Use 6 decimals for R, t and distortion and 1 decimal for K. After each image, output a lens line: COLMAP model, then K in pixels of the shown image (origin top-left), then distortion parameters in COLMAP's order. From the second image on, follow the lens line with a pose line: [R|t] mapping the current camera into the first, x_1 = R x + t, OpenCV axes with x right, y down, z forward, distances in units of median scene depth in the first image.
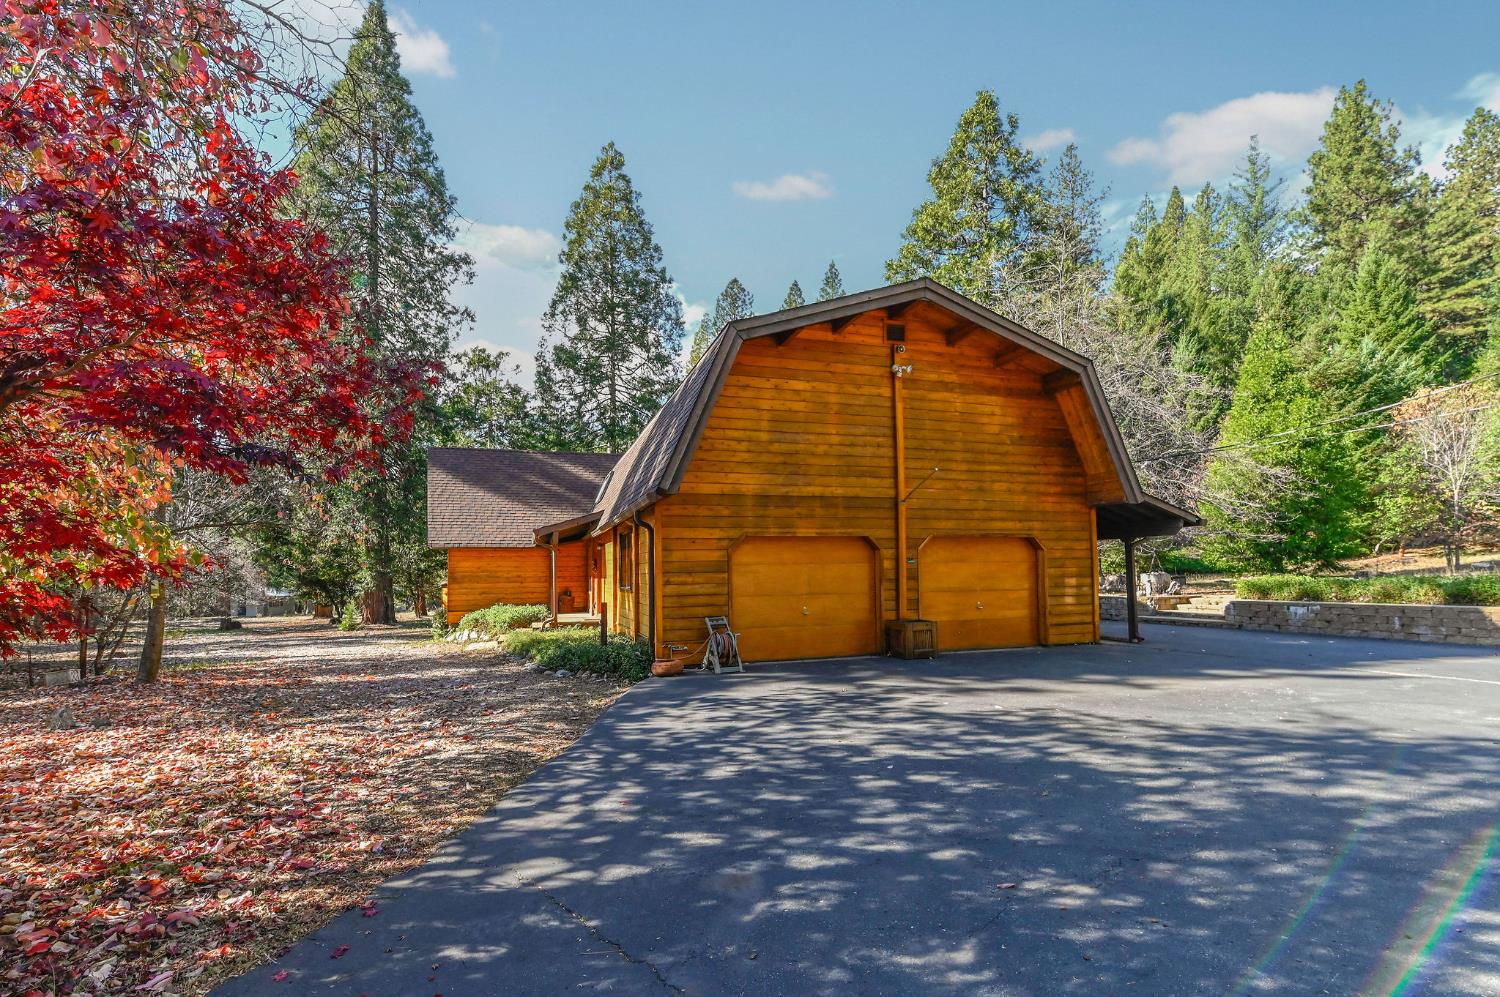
lens RADIAL K [[658.5, 0, 742.7], [0, 658.5, 546.2], [0, 0, 1]] dist [0.015121, -0.007672]
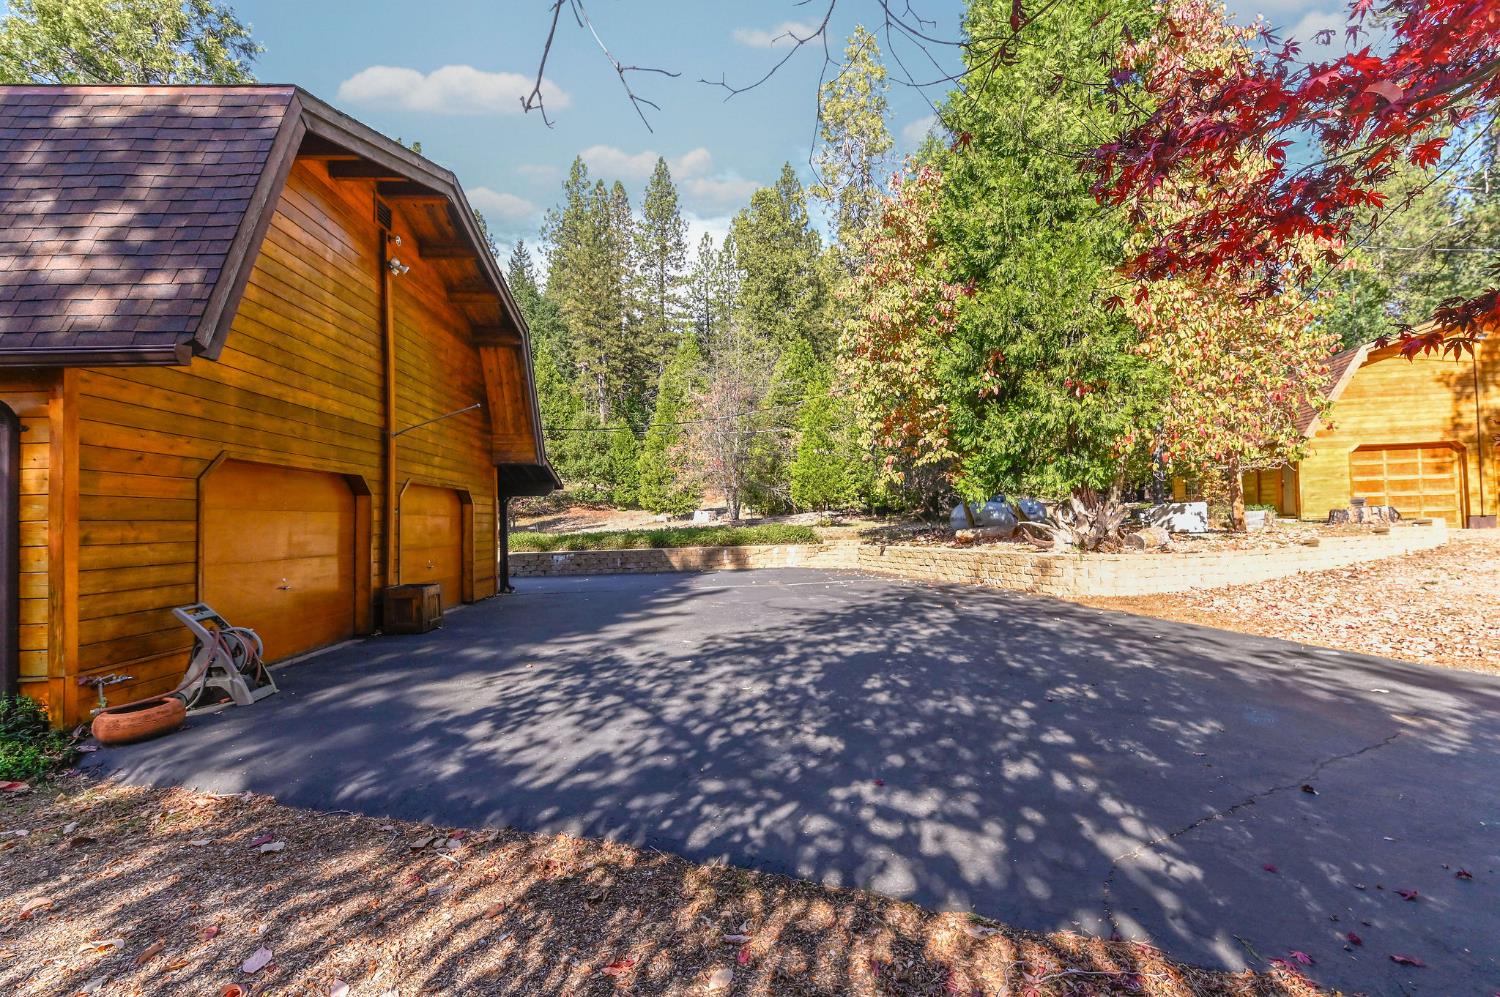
lens RADIAL K [[648.4, 0, 750.0], [0, 648.4, 498.5], [0, 0, 1]] dist [0.002434, -0.000005]
pose [[0.257540, 0.044549, 0.965240, -0.387162], [-0.018323, 0.998982, -0.041218, 0.031747], [-0.966094, -0.007070, 0.258094, 0.396328]]
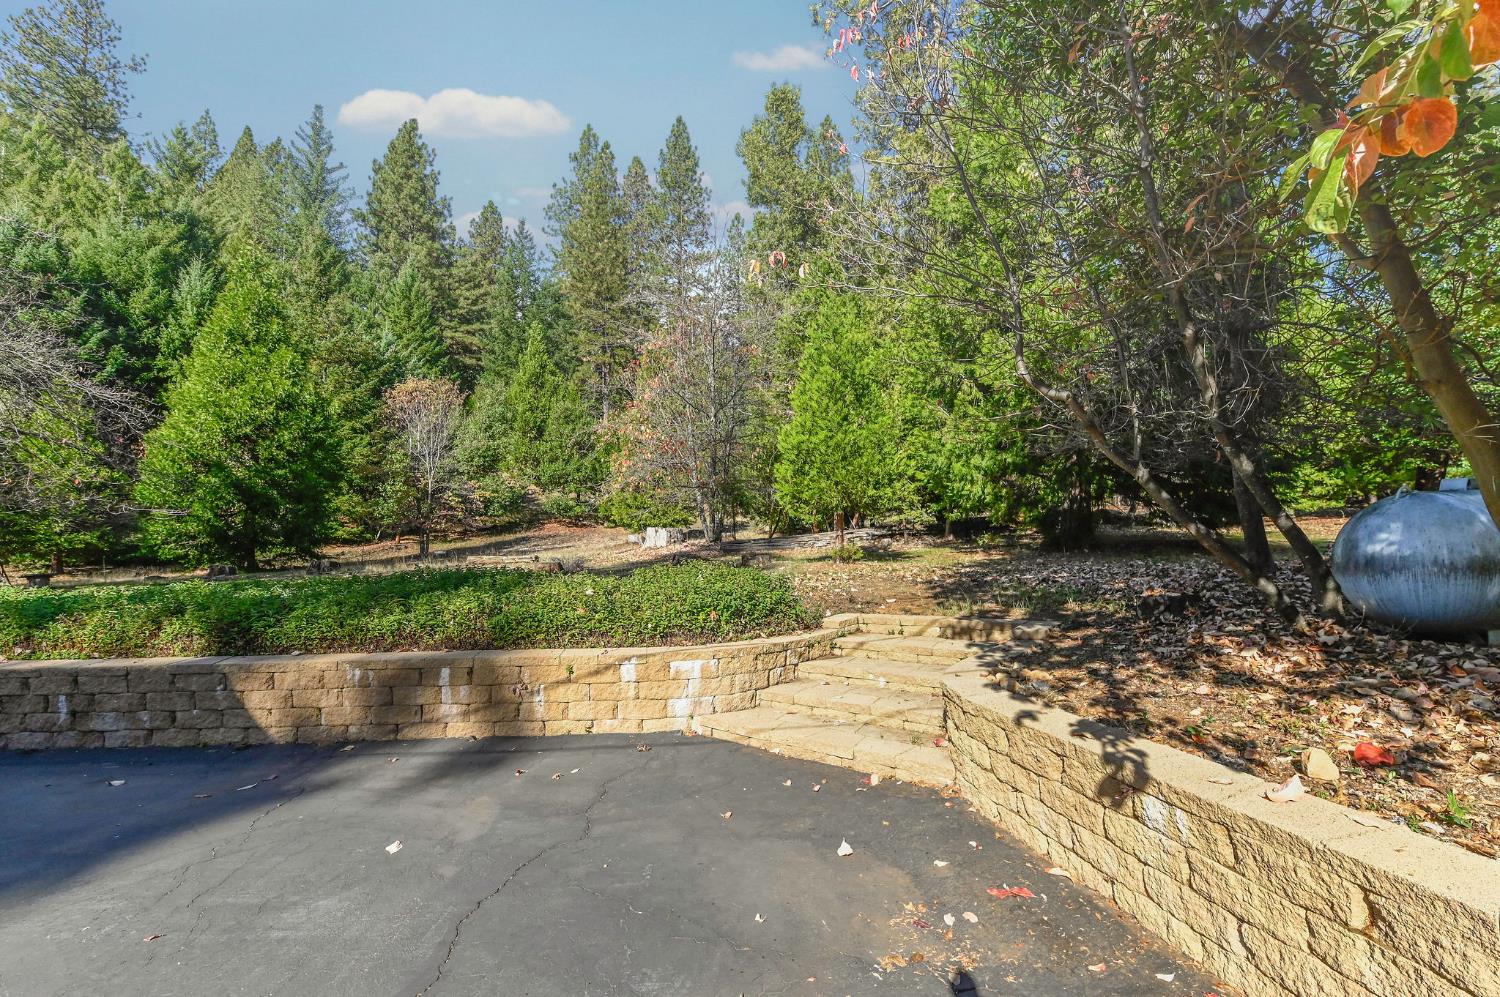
lens RADIAL K [[639.6, 0, 750.0], [0, 639.6, 498.5], [0, 0, 1]] dist [-0.012573, -0.000180]
pose [[0.339535, 0.070118, 0.937976, 0.866335], [-0.022037, 0.997537, -0.066593, 0.000898], [-0.940335, 0.001941, 0.340243, 0.530143]]
